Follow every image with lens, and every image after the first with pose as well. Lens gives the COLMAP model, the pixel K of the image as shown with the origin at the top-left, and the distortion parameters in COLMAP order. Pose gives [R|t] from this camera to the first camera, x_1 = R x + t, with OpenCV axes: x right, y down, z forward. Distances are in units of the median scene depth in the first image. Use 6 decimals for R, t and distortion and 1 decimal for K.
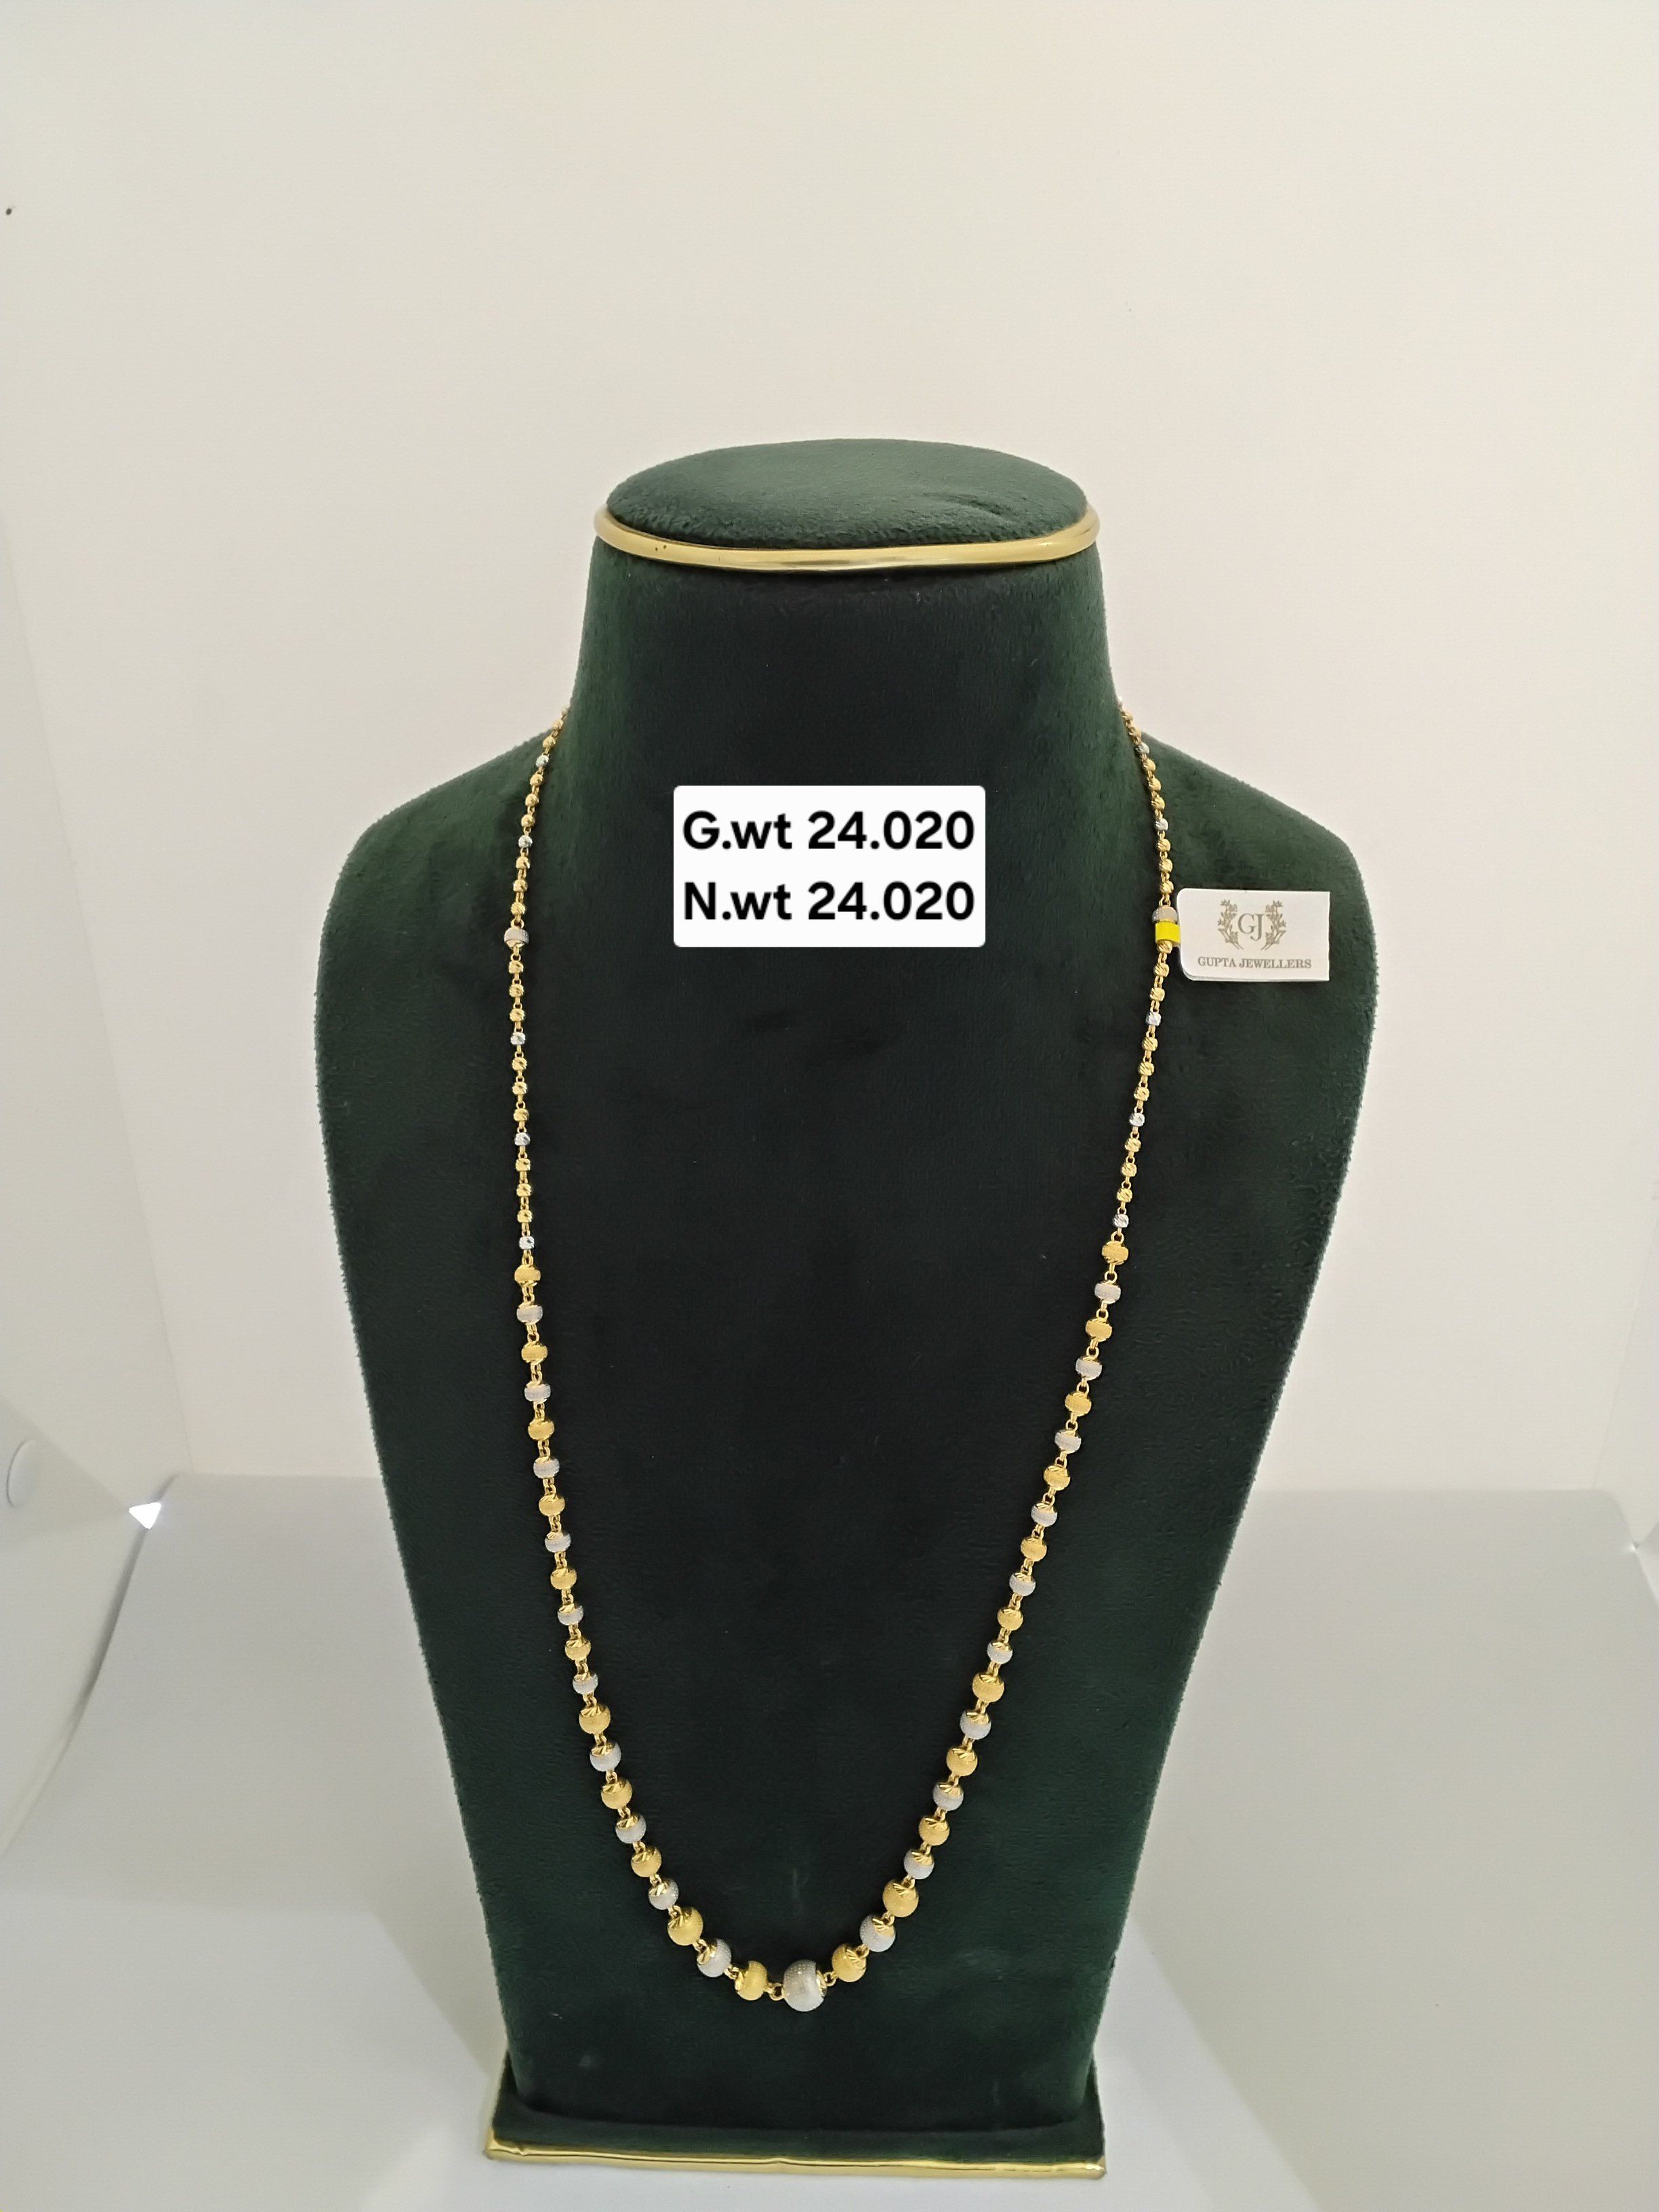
lens RADIAL K [[1745.5, 0, 832.3], [0, 1745.5, 1113.0], [0, 0, 1]] dist [0.106046, -0.174963]
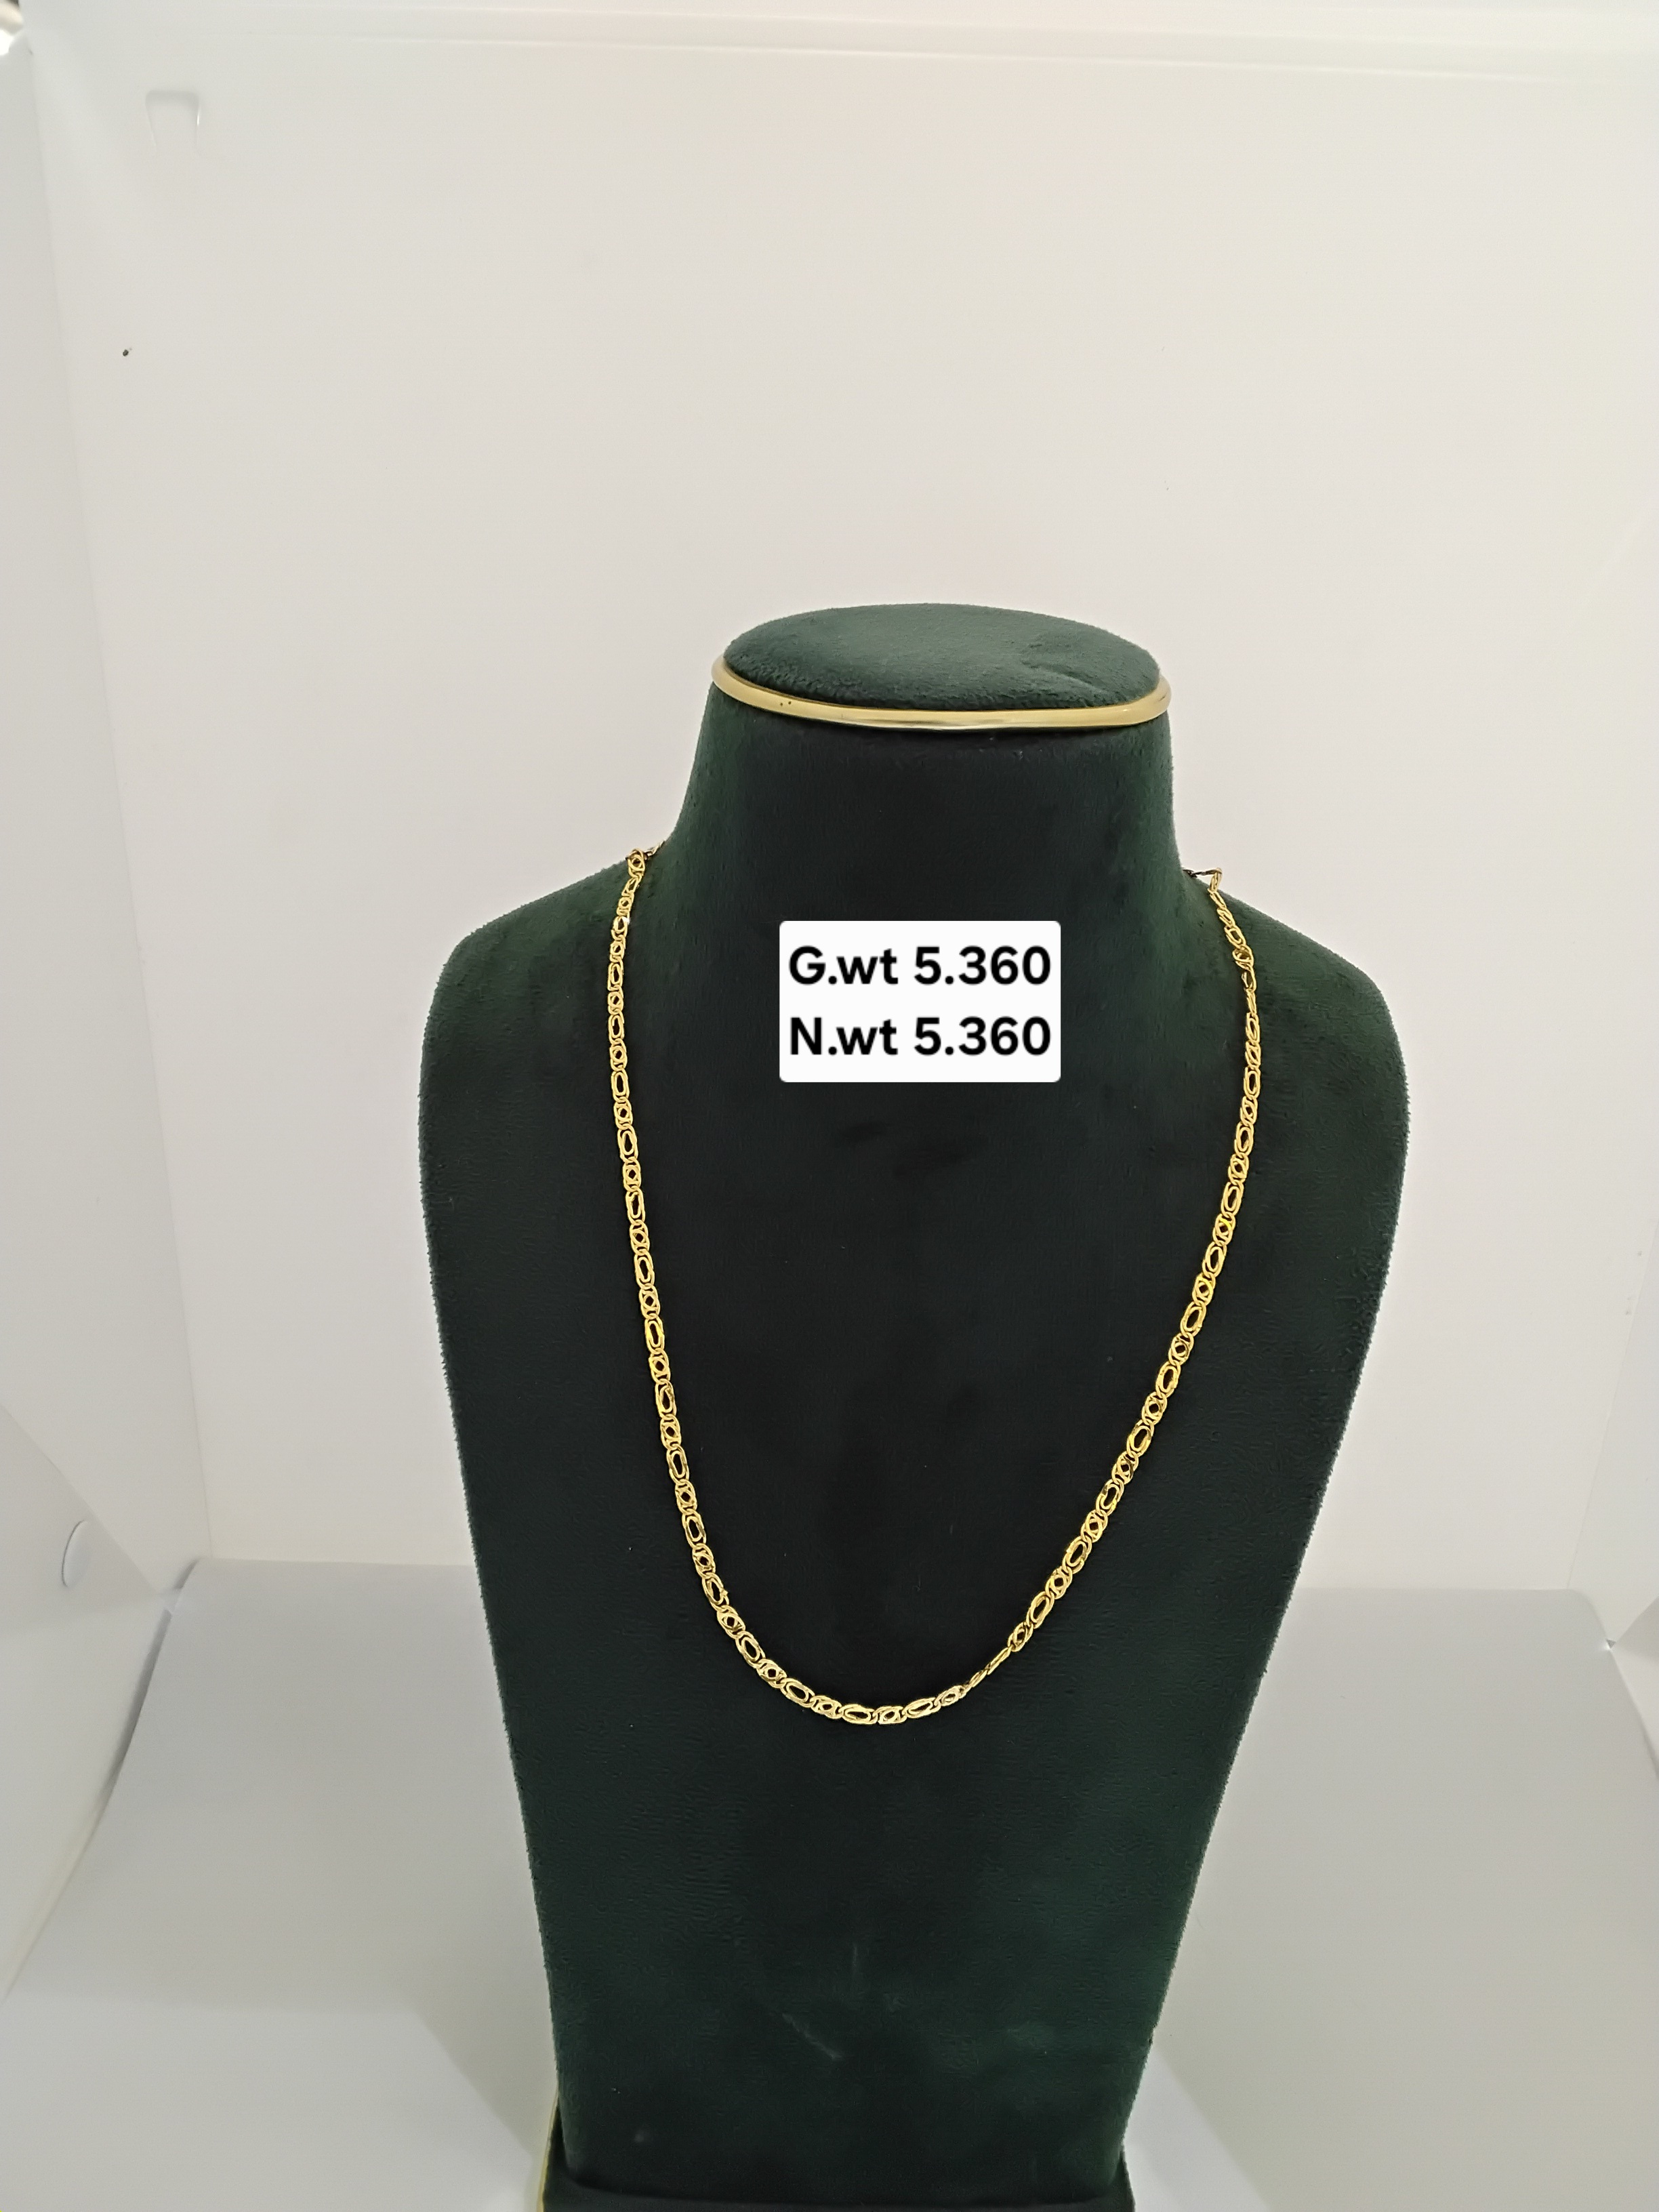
lens RADIAL K [[1734.6, 0, 832.6], [0, 1734.6, 1109.0], [0, 0, 1]] dist [0.096446, -0.156674]
pose [[0.998934, 0.024443, 0.039169, -0.090746], [-0.022150, 0.998074, -0.057940, -0.004315], [-0.040510, 0.057011, 0.997551, -0.064298]]
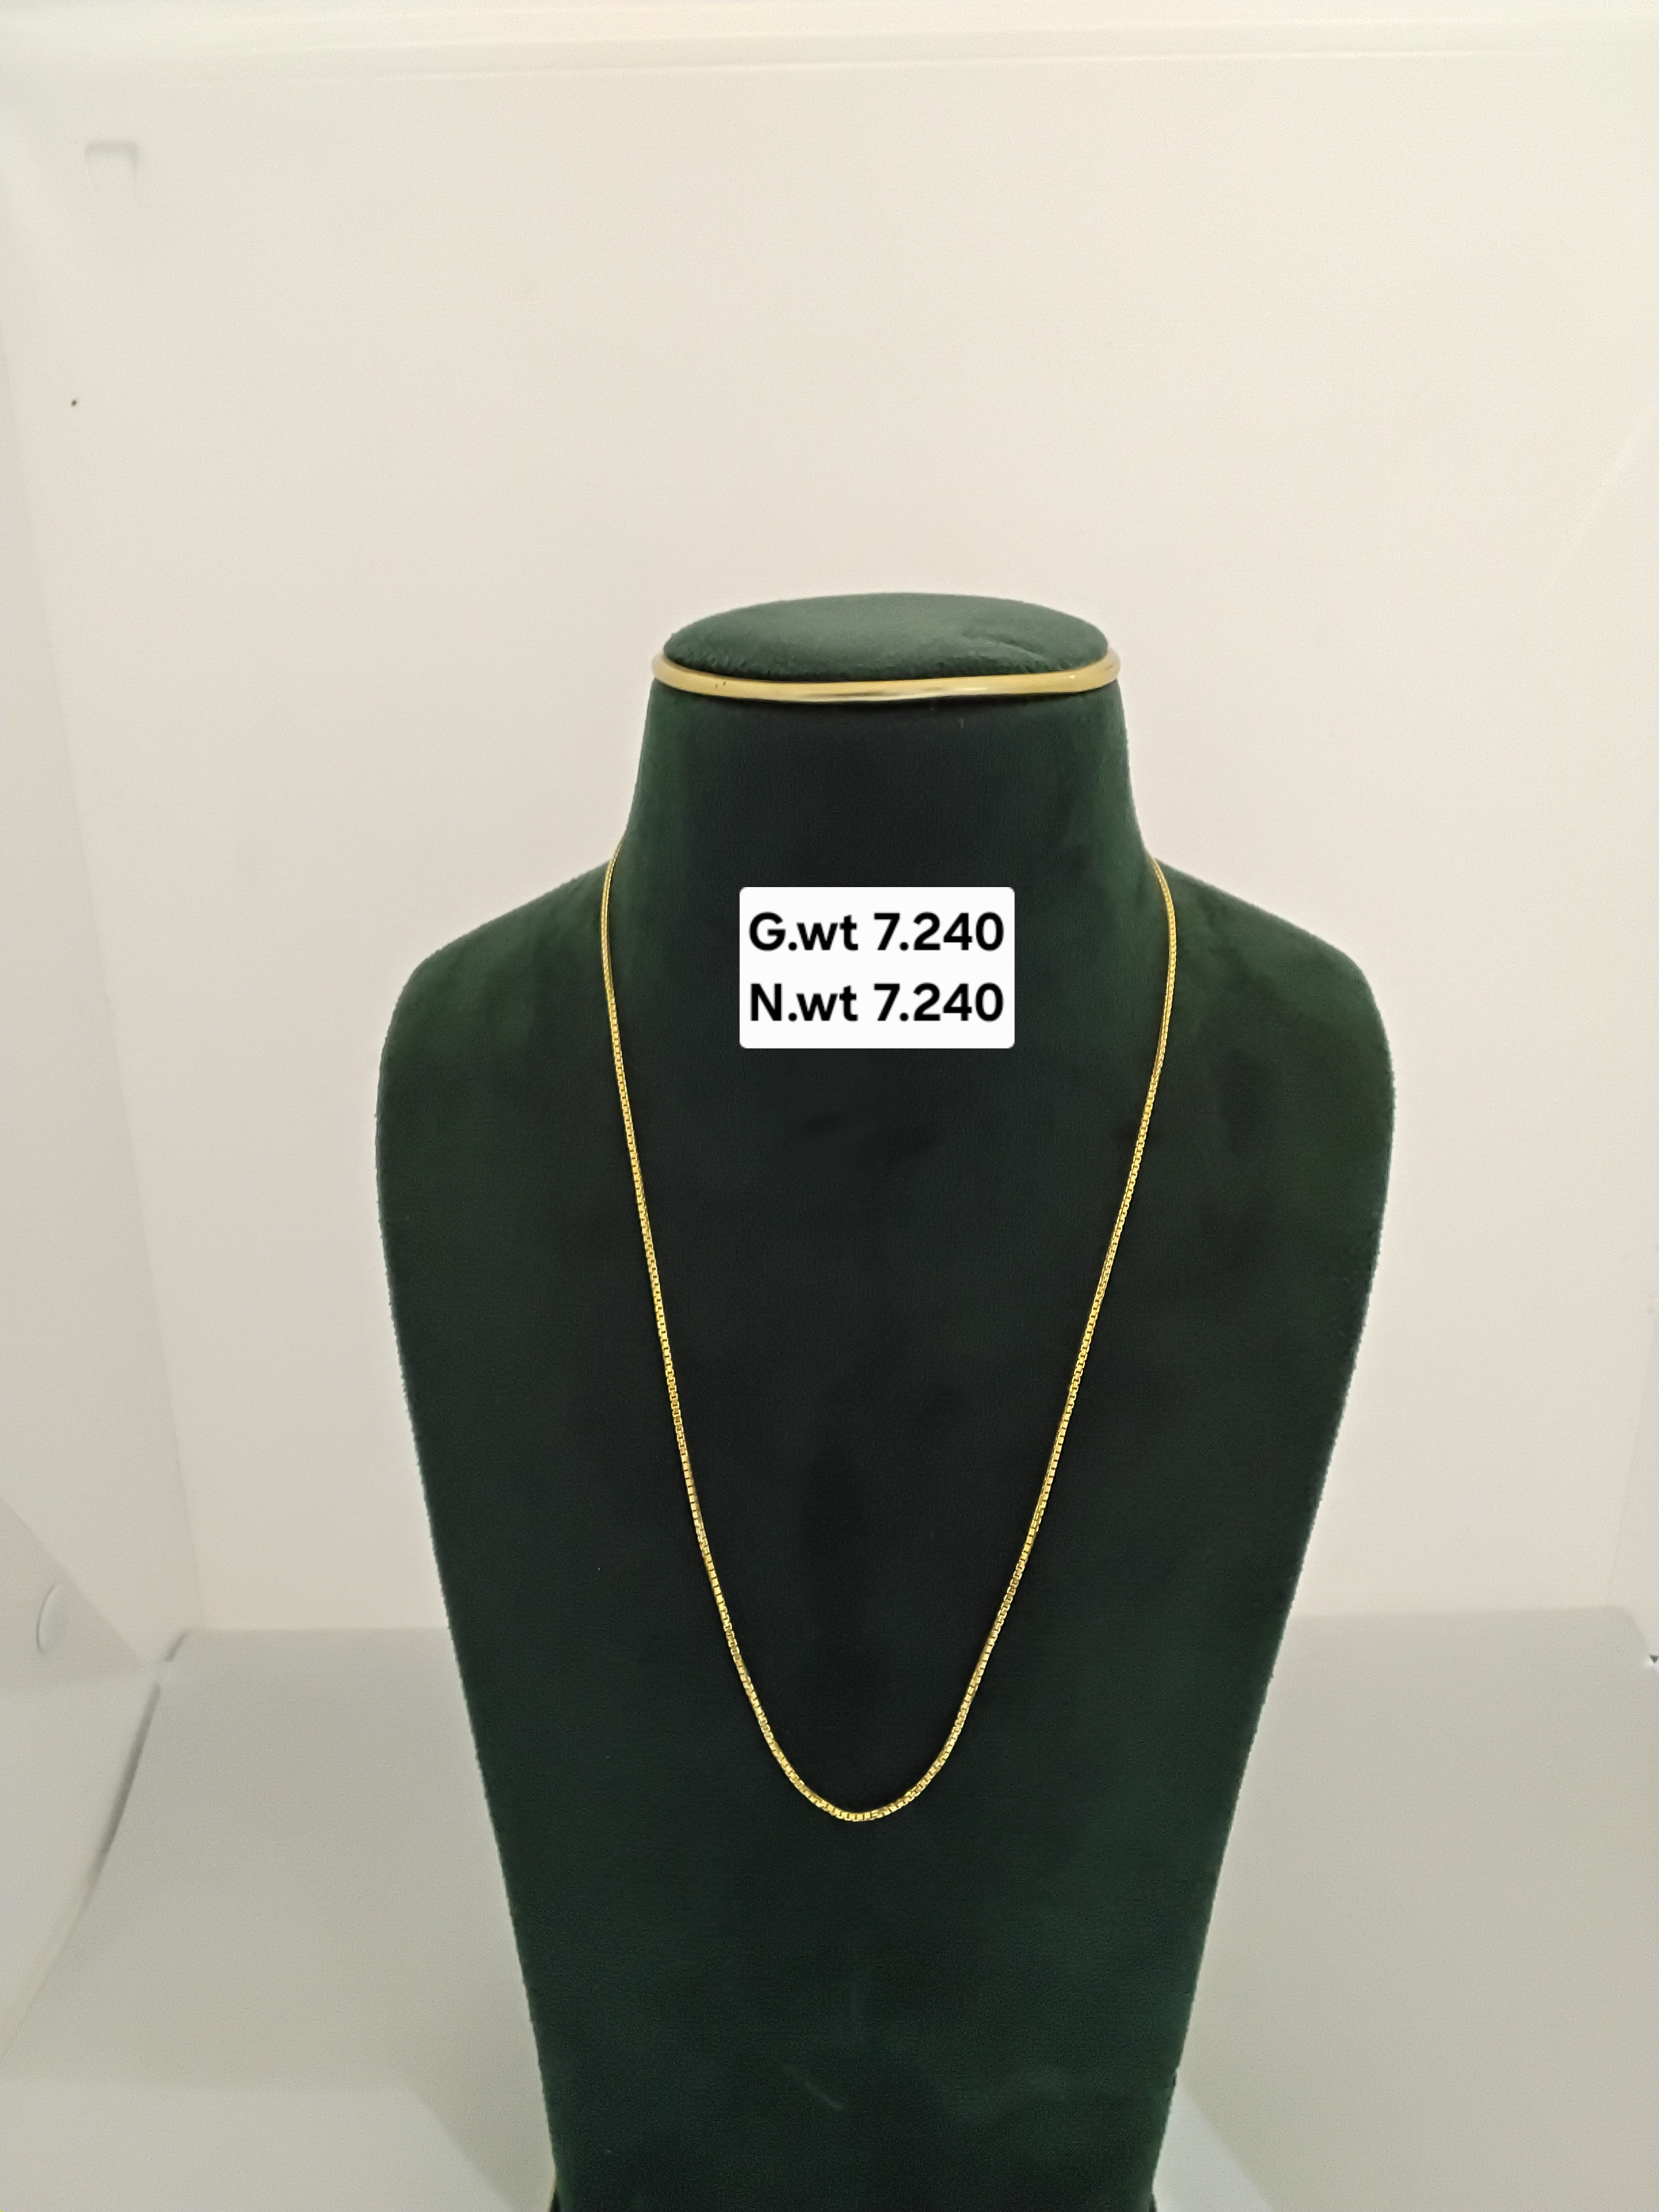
lens RADIAL K [[1753.5, 0, 831.3], [0, 1753.5, 1109.6], [0, 0, 1]] dist [0.095697, -0.163867]
pose [[0.999731, -0.015392, 0.017357, -0.045544], [0.017157, 0.994155, -0.106594, 0.047817], [-0.015615, 0.106863, 0.994151, -0.041793]]
